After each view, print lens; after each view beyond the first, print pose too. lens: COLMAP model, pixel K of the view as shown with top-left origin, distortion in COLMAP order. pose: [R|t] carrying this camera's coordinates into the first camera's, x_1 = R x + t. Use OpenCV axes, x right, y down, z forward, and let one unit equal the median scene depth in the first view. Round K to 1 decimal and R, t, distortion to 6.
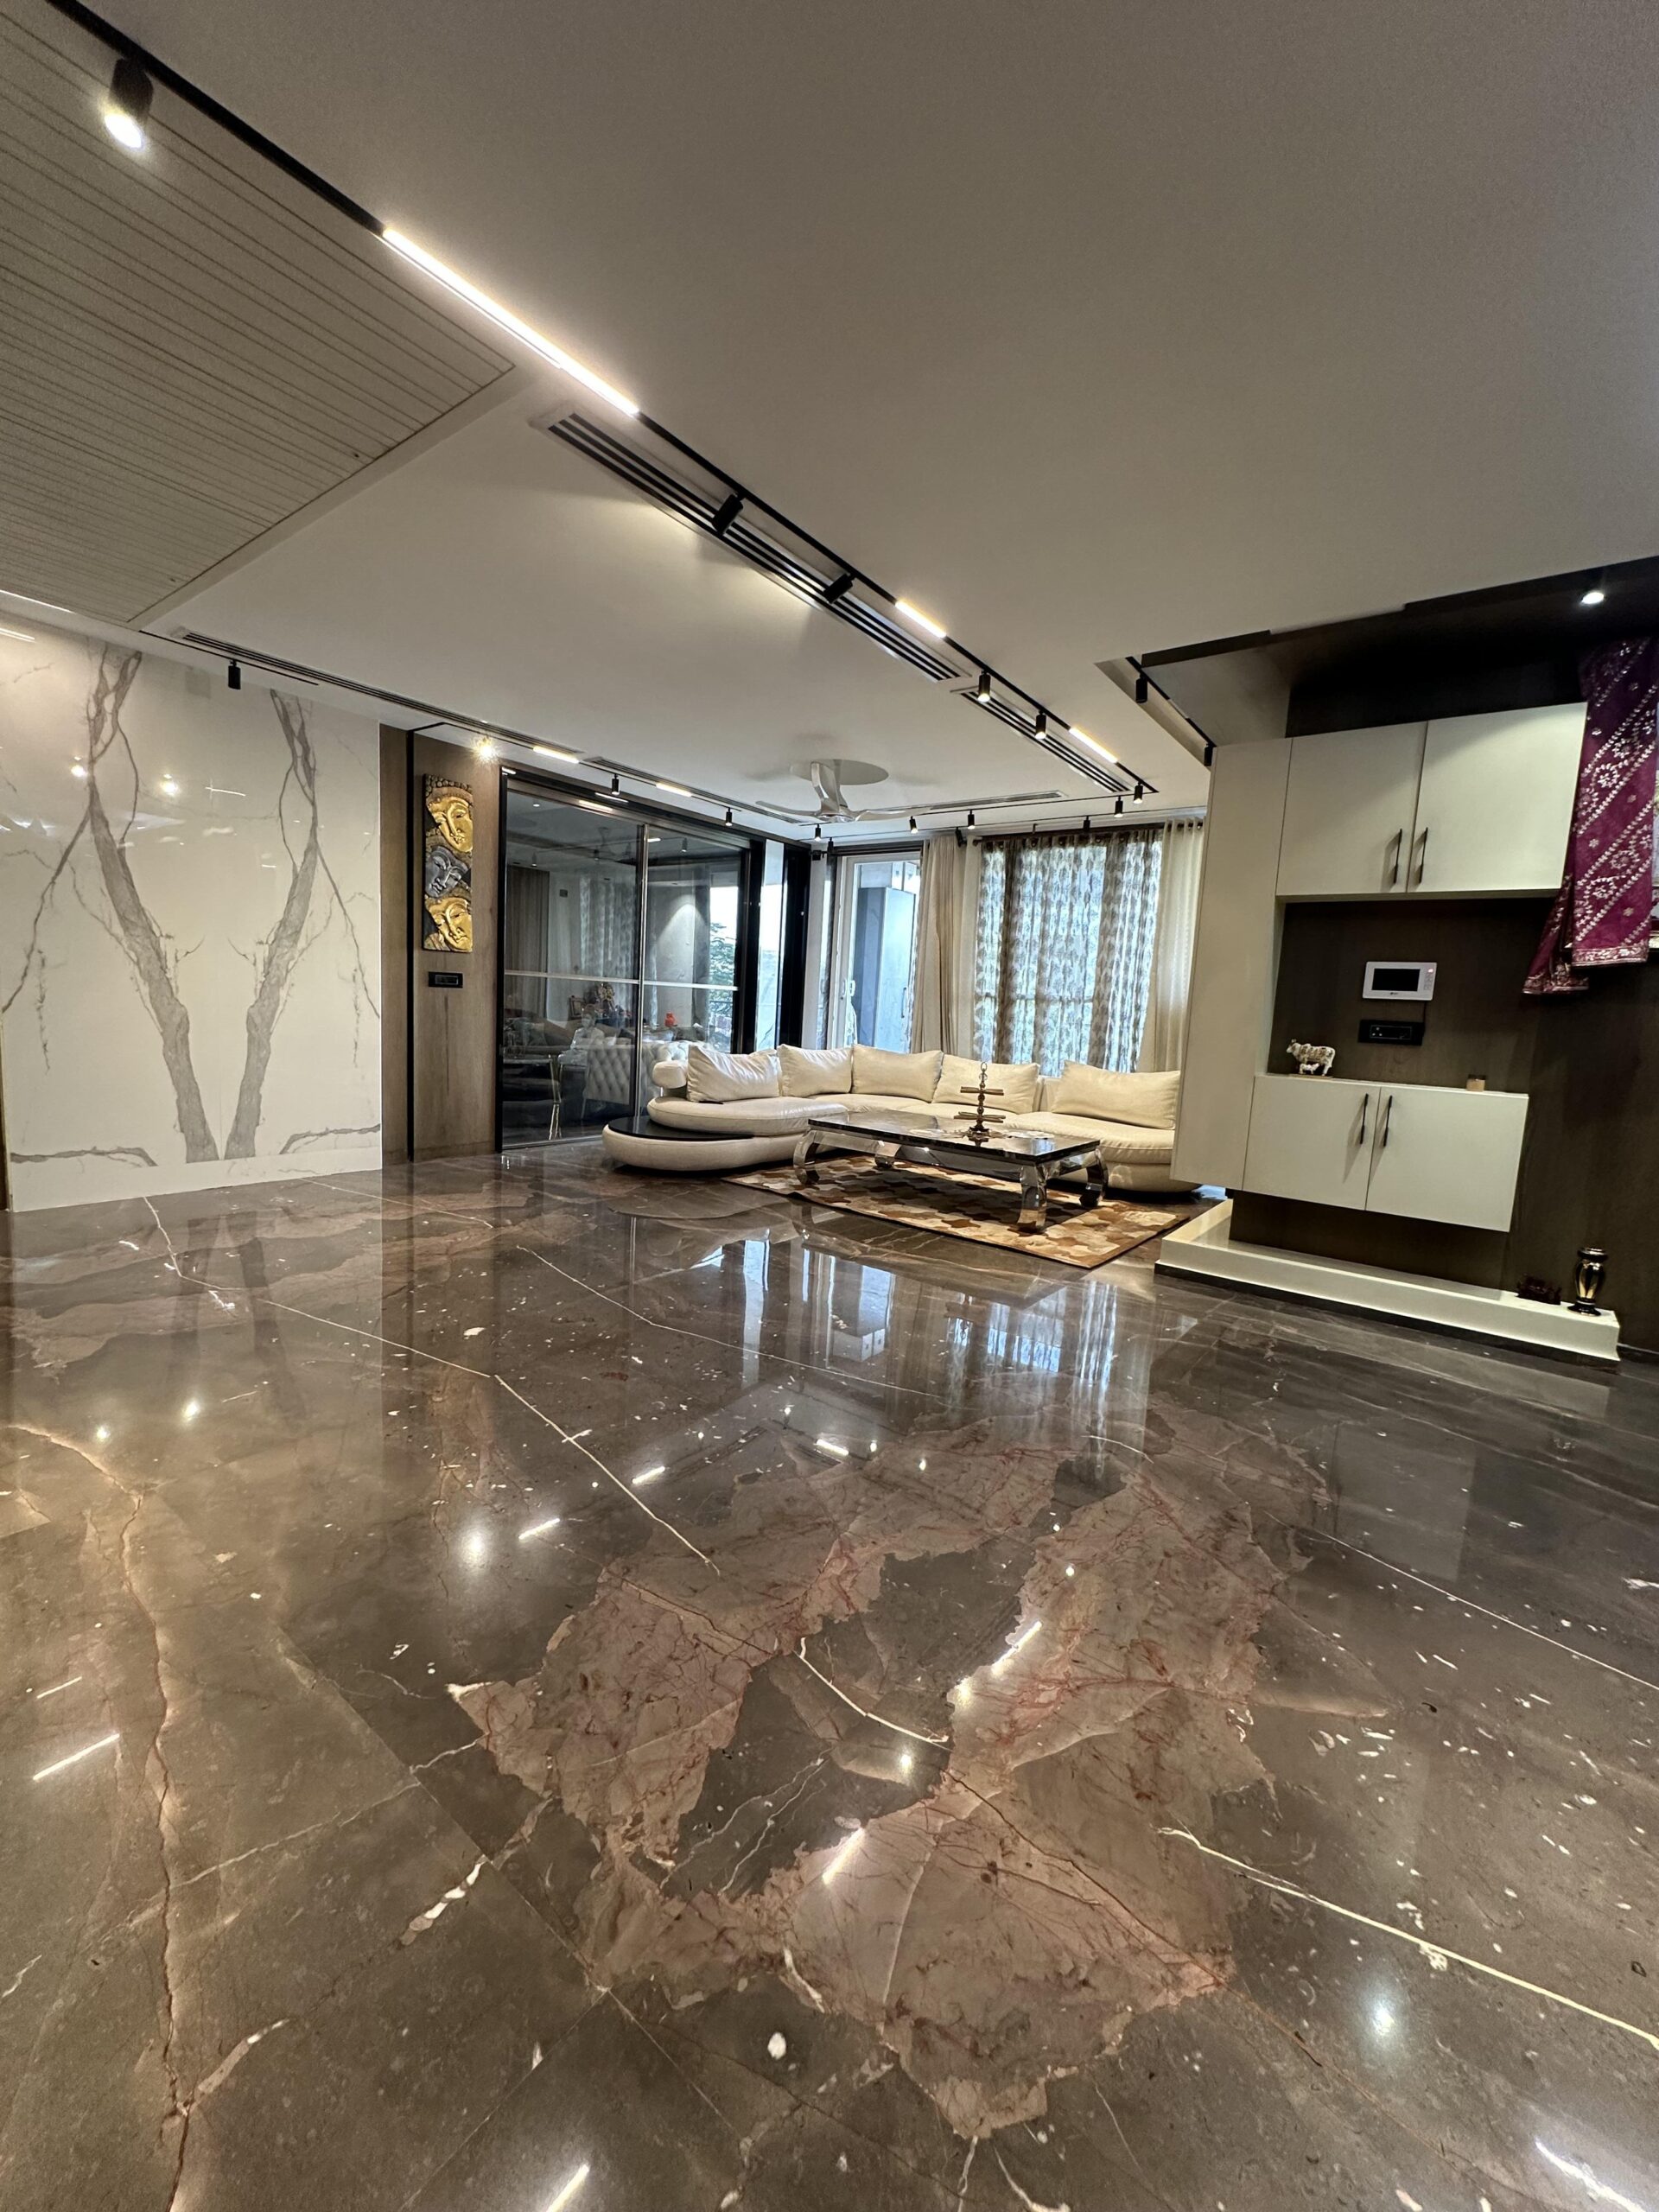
lens RADIAL K [[873.2, 0, 831.3], [0, 873.2, 1104.1], [0, 0, 1]] dist [0.000302, 0.000152]
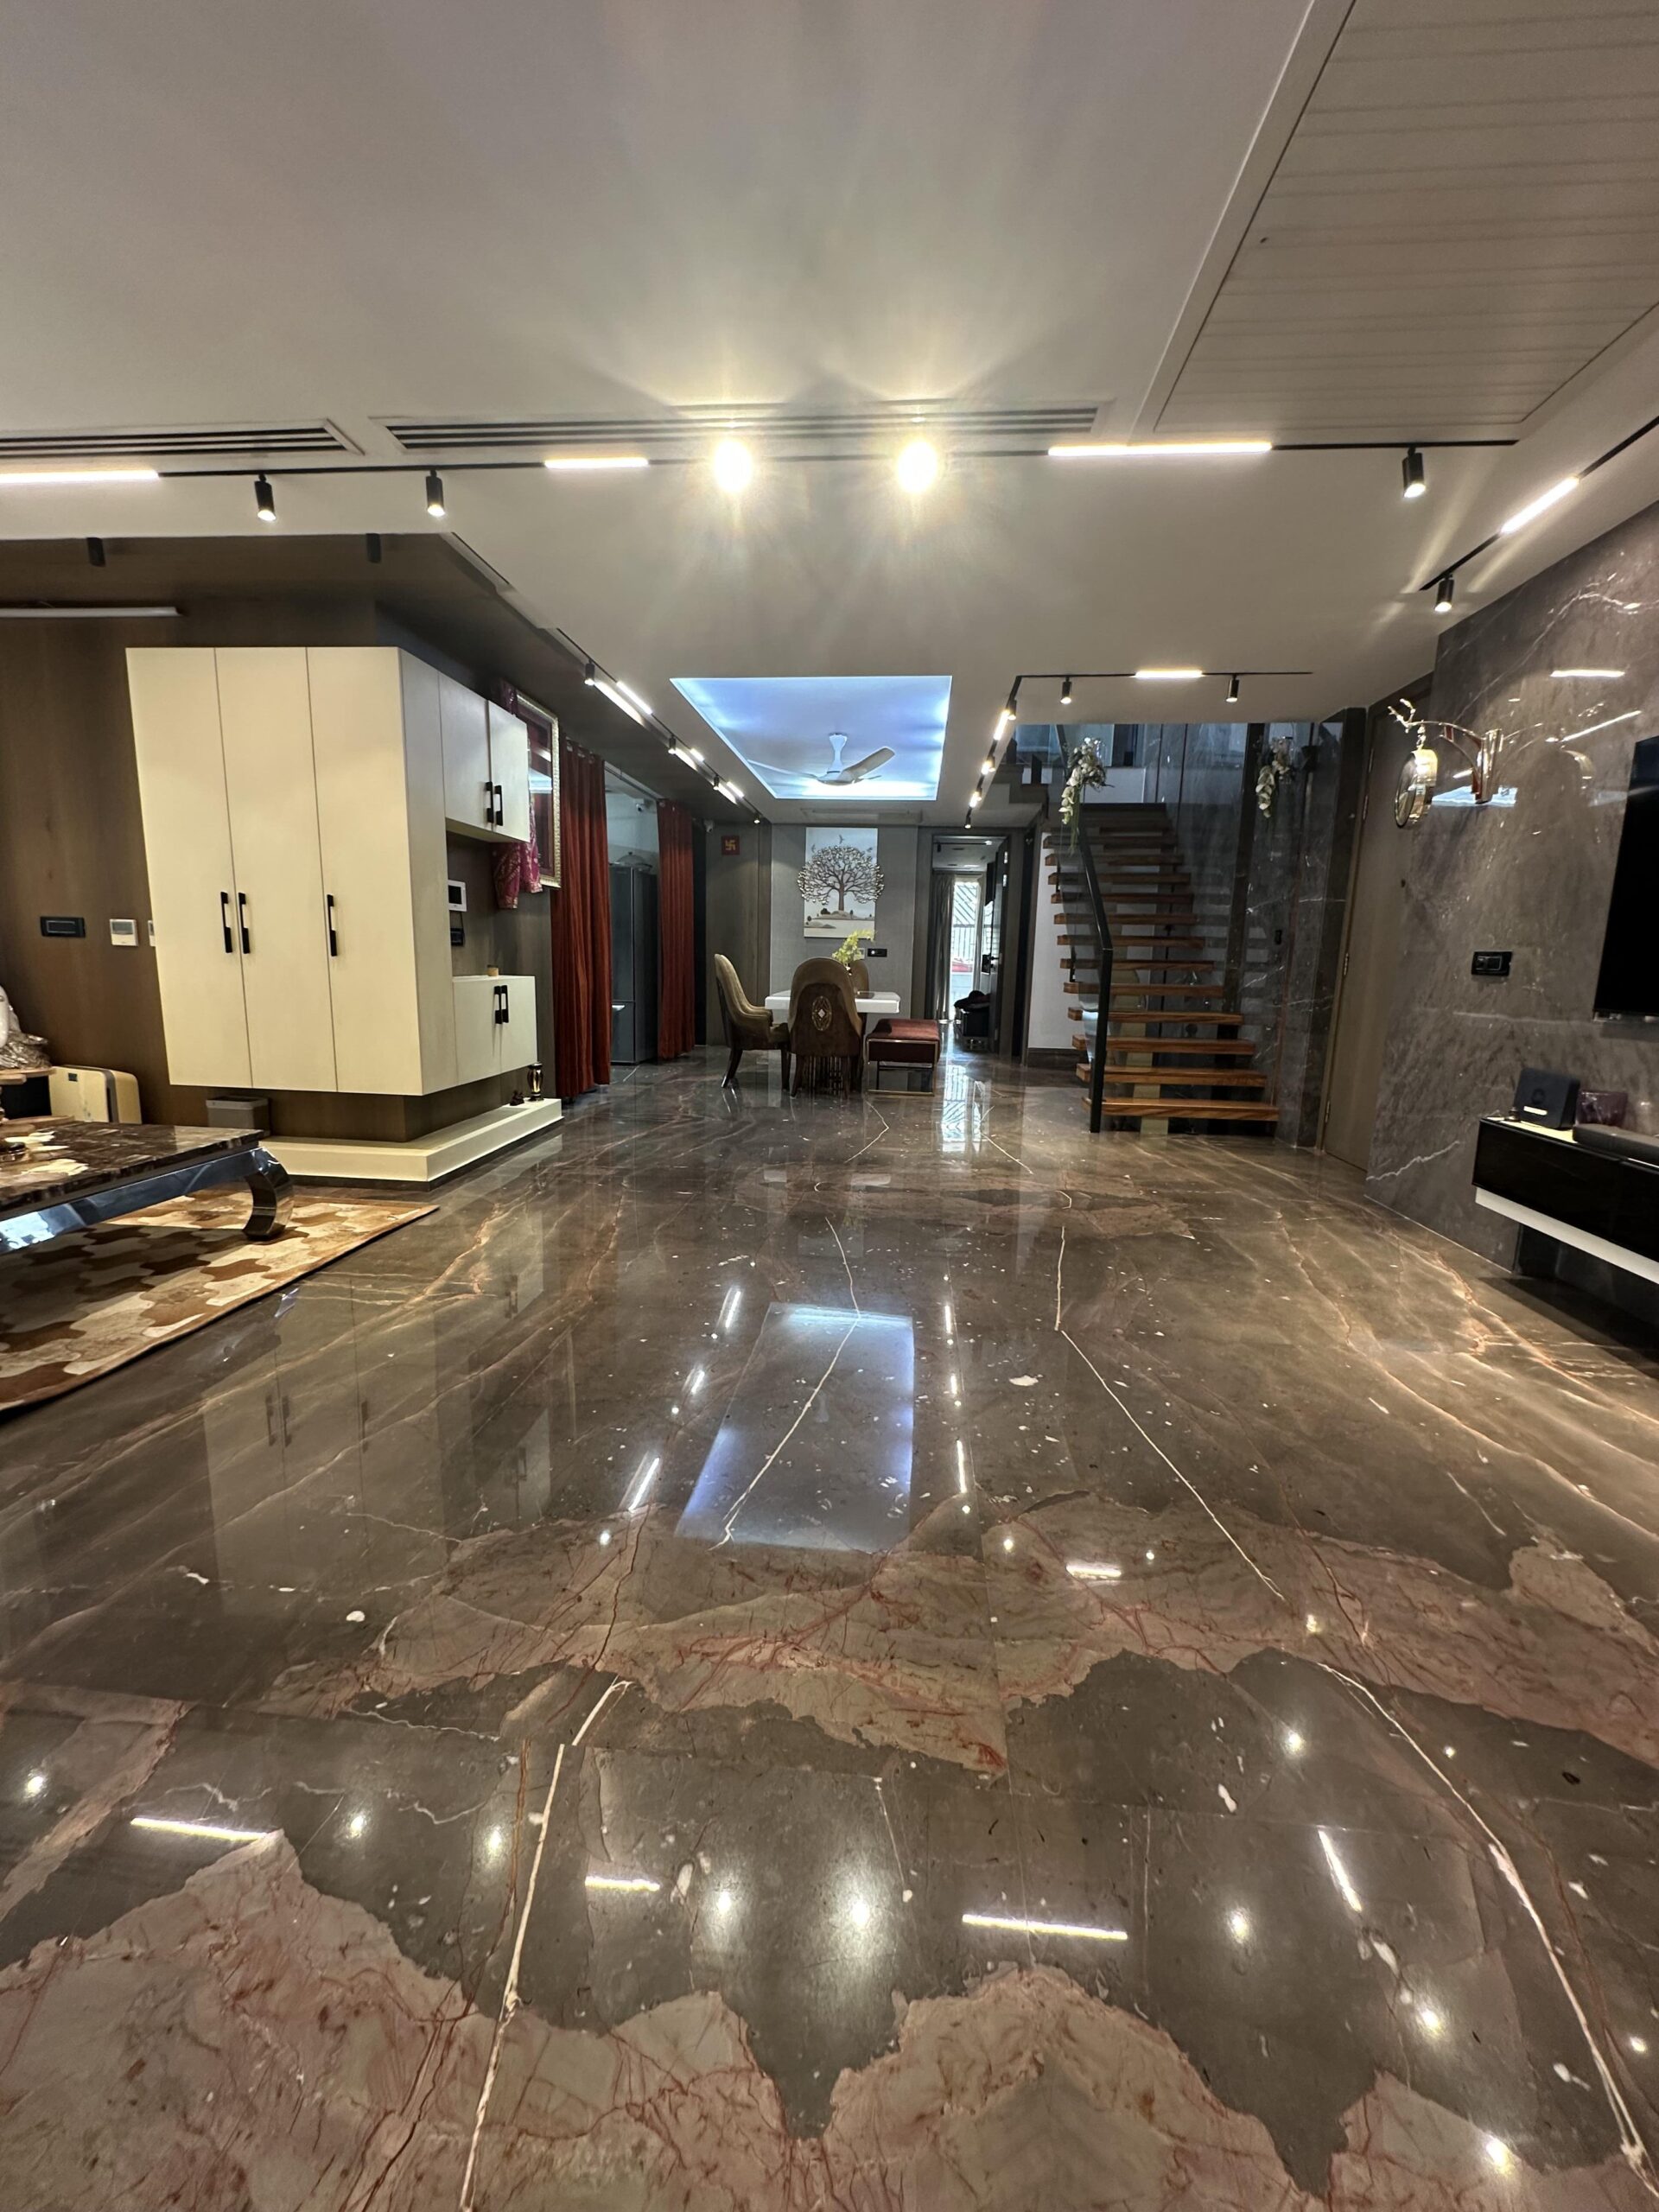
lens RADIAL K [[873.2, 0, 832.1], [0, 873.2, 1102.7], [0, 0, 1]] dist [0.000302, 0.000152]
pose [[-0.521944, -0.209783, 0.826781, -0.781342], [0.044775, 0.961210, 0.272158, -0.179439], [-0.851804, 0.179071, -0.492304, 1.263486]]
